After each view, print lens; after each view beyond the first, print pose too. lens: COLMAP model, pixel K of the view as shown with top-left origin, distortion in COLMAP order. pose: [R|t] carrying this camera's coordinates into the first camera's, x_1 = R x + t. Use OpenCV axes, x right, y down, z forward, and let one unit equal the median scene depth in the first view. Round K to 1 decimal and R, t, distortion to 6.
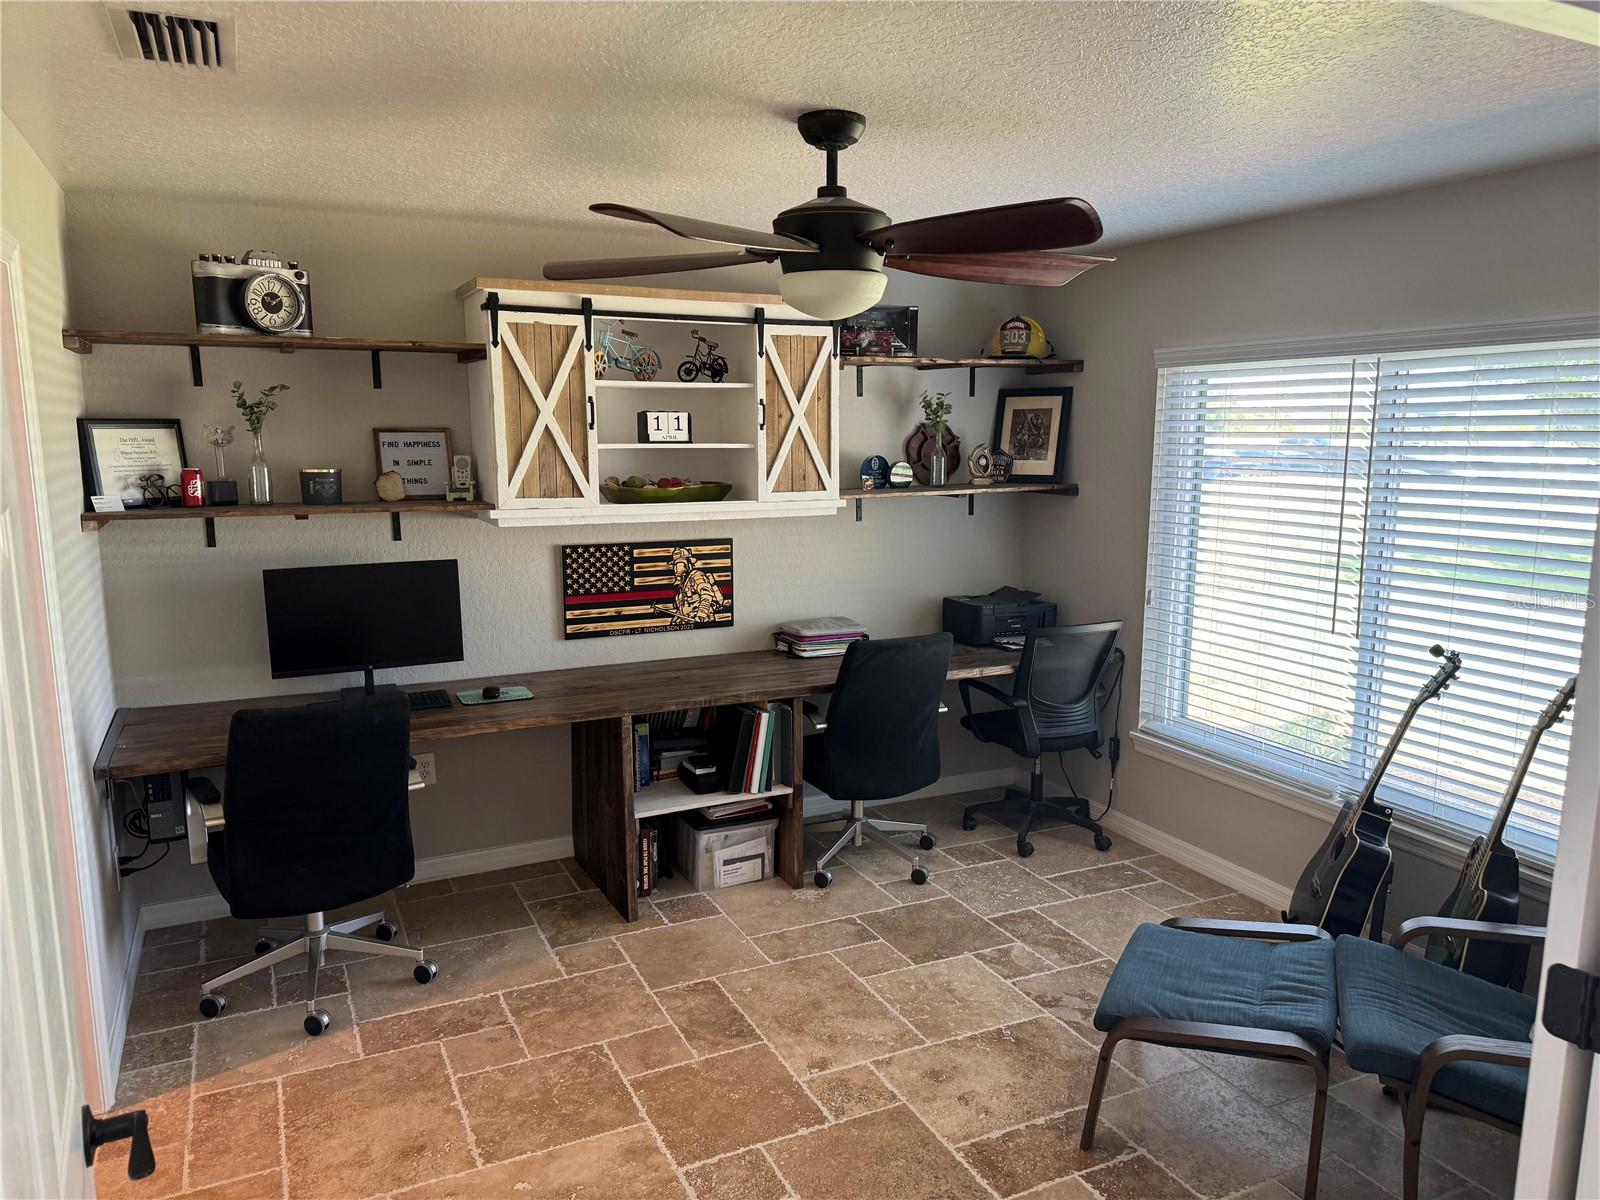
lens RADIAL K [[1116.1, 0, 808.4], [0, 1116.1, 606.6], [0, 0, 1]] dist [0.074866, -0.092225]
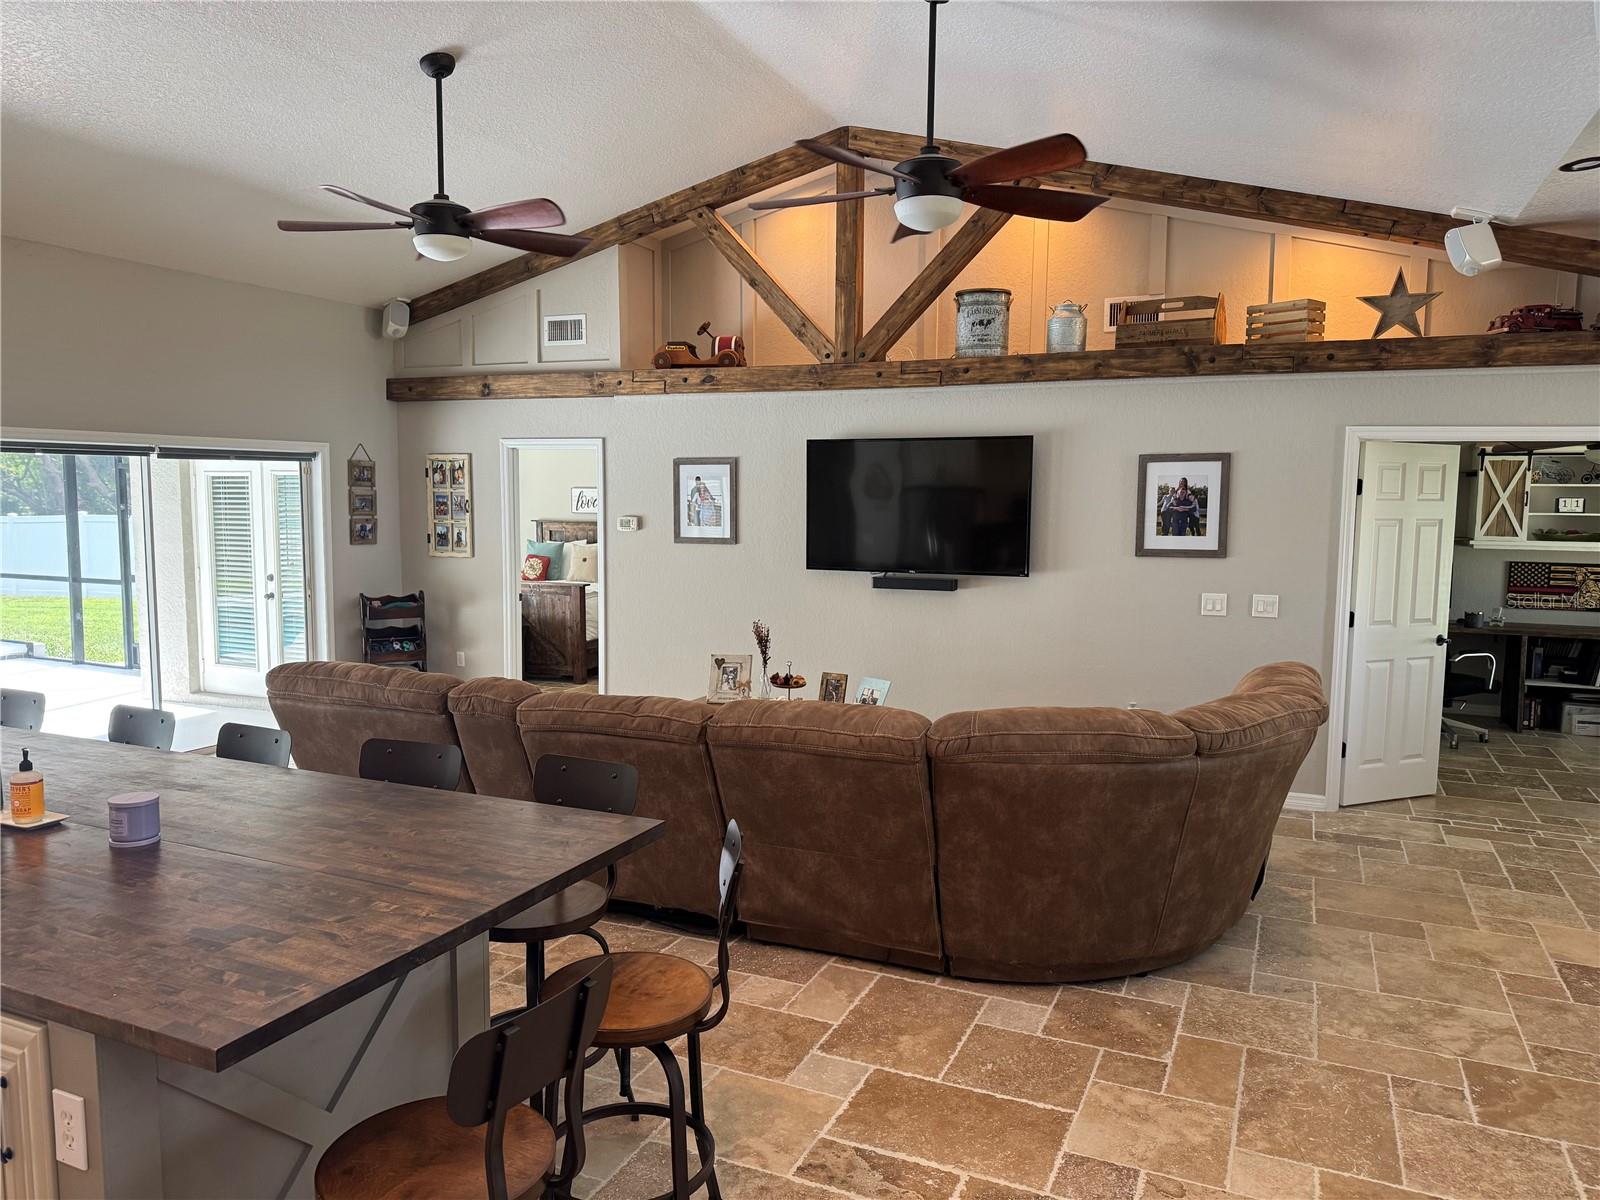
lens RADIAL K [[1116.1, 0, 813.5], [0, 1116.1, 606.5], [0, 0, 1]] dist [0.074866, -0.092225]
pose [[0.642647, 0.082498, -0.761708, 0.594993], [-0.135458, 0.990759, -0.006979, 0.232843], [0.754093, 0.107664, 0.647883, -1.418492]]
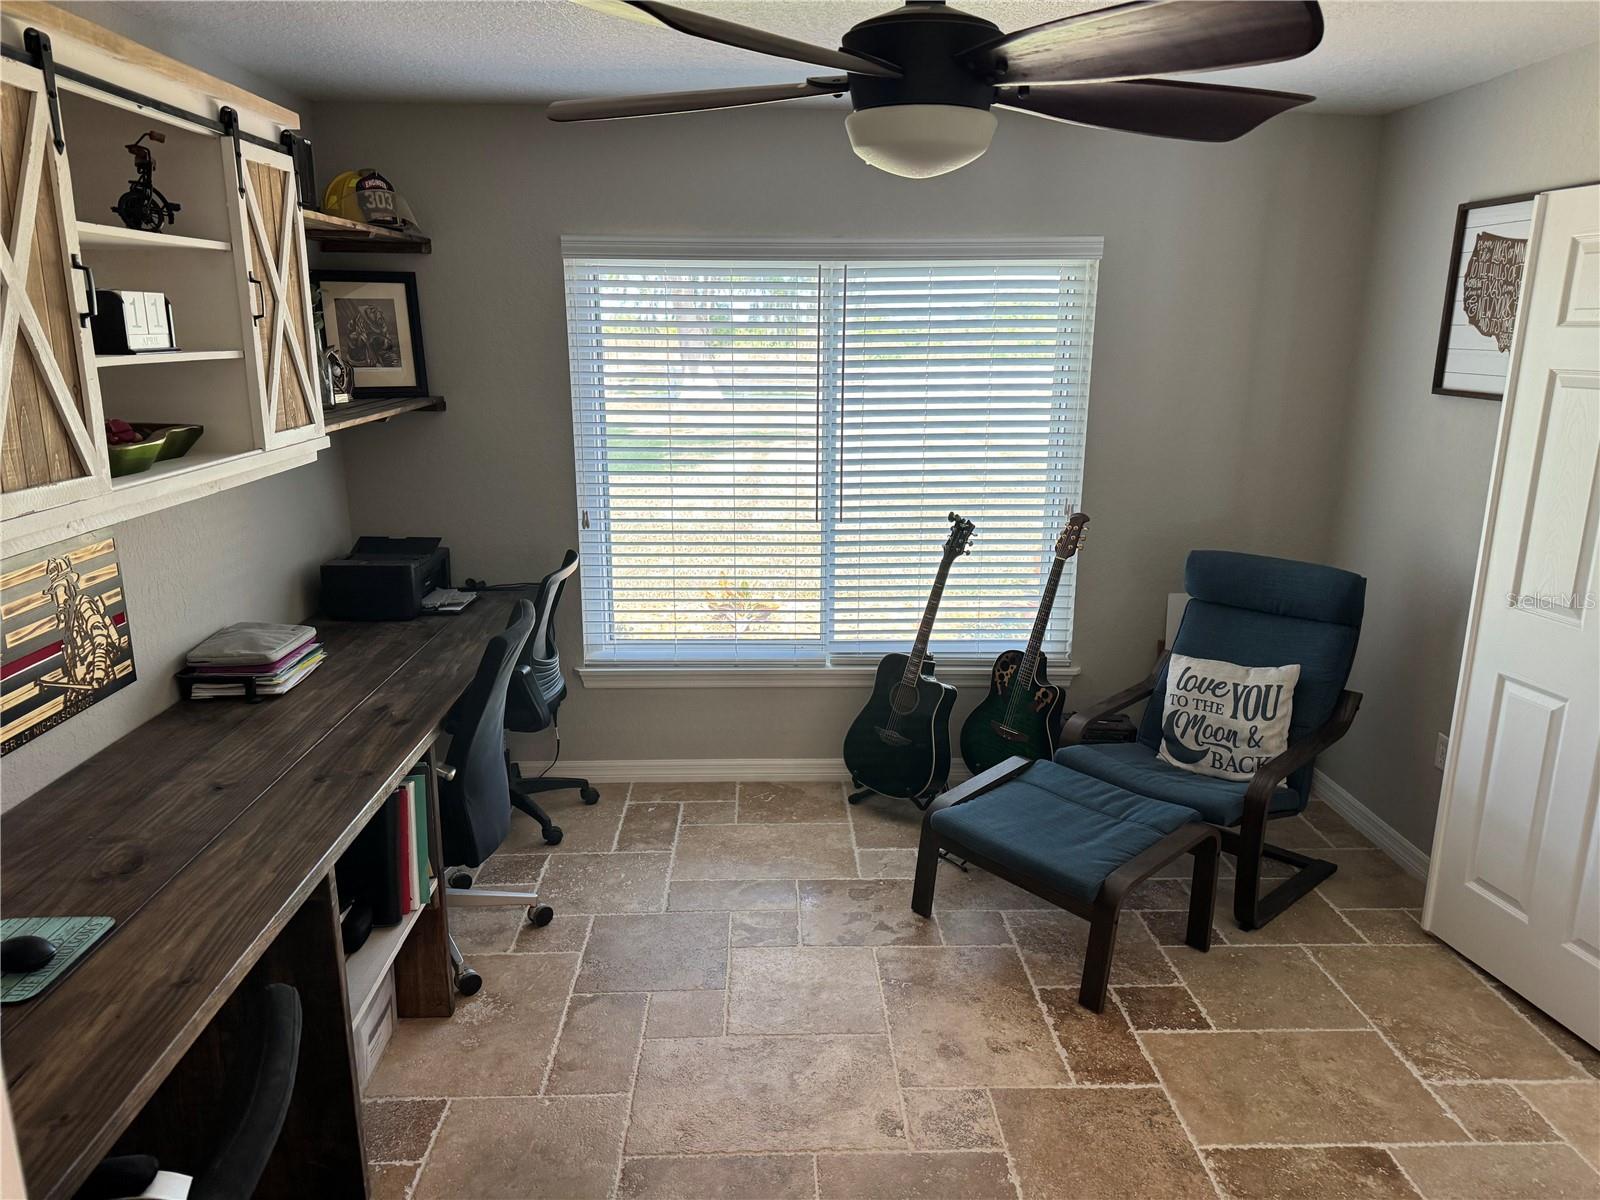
lens RADIAL K [[1116.1, 0, 784.5], [0, 1116.1, 608.5], [0, 0, 1]] dist [0.074866, -0.092225]
pose [[0.407898, -0.220540, 0.885992, -0.497801], [0.138236, 0.974120, 0.178835, -0.086077], [-0.902502, 0.049529, 0.427828, 0.527560]]
